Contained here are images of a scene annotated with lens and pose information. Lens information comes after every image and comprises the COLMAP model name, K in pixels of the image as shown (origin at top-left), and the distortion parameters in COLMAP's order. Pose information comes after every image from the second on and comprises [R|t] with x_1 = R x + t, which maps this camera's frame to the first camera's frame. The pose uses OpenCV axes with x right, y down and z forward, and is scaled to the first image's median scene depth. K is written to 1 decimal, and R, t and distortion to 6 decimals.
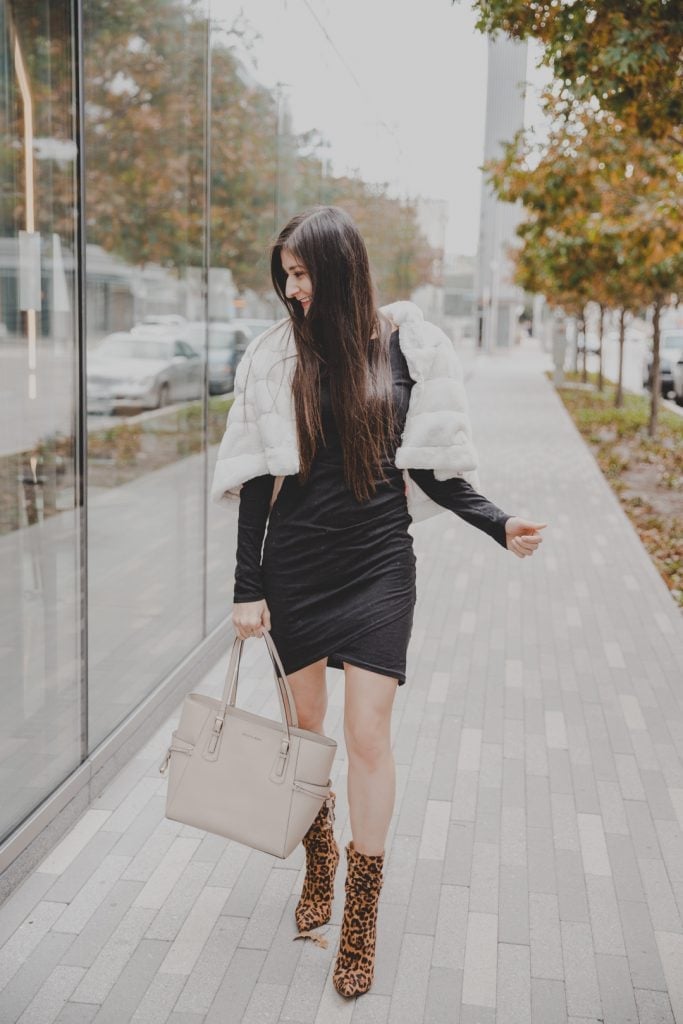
lens RADIAL K [[1367.0, 0, 341.5], [0, 1367.0, 512.0], [0, 0, 1]] dist [0.013788, 0.013941]
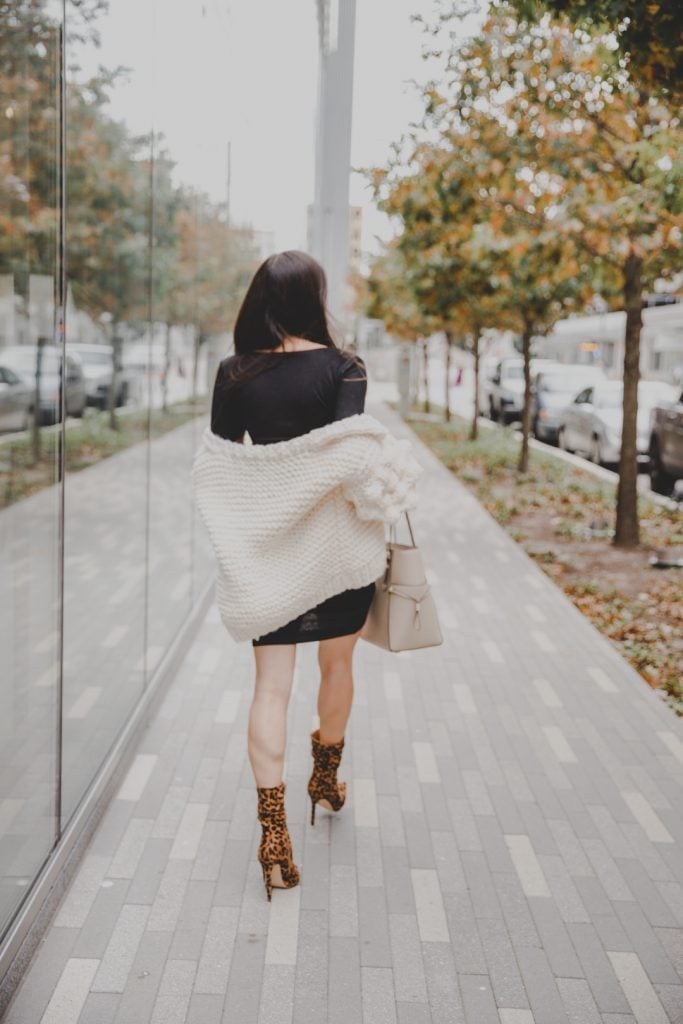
lens RADIAL K [[1337.3, 0, 341.5], [0, 1337.3, 512.0], [0, 0, 1]] dist [-0.005015, -0.049214]
pose [[0.991256, -0.005317, 0.131847, -0.019672], [0.007700, 0.999816, -0.017574, -0.017531], [-0.131729, 0.018436, 0.991114, 0.143691]]
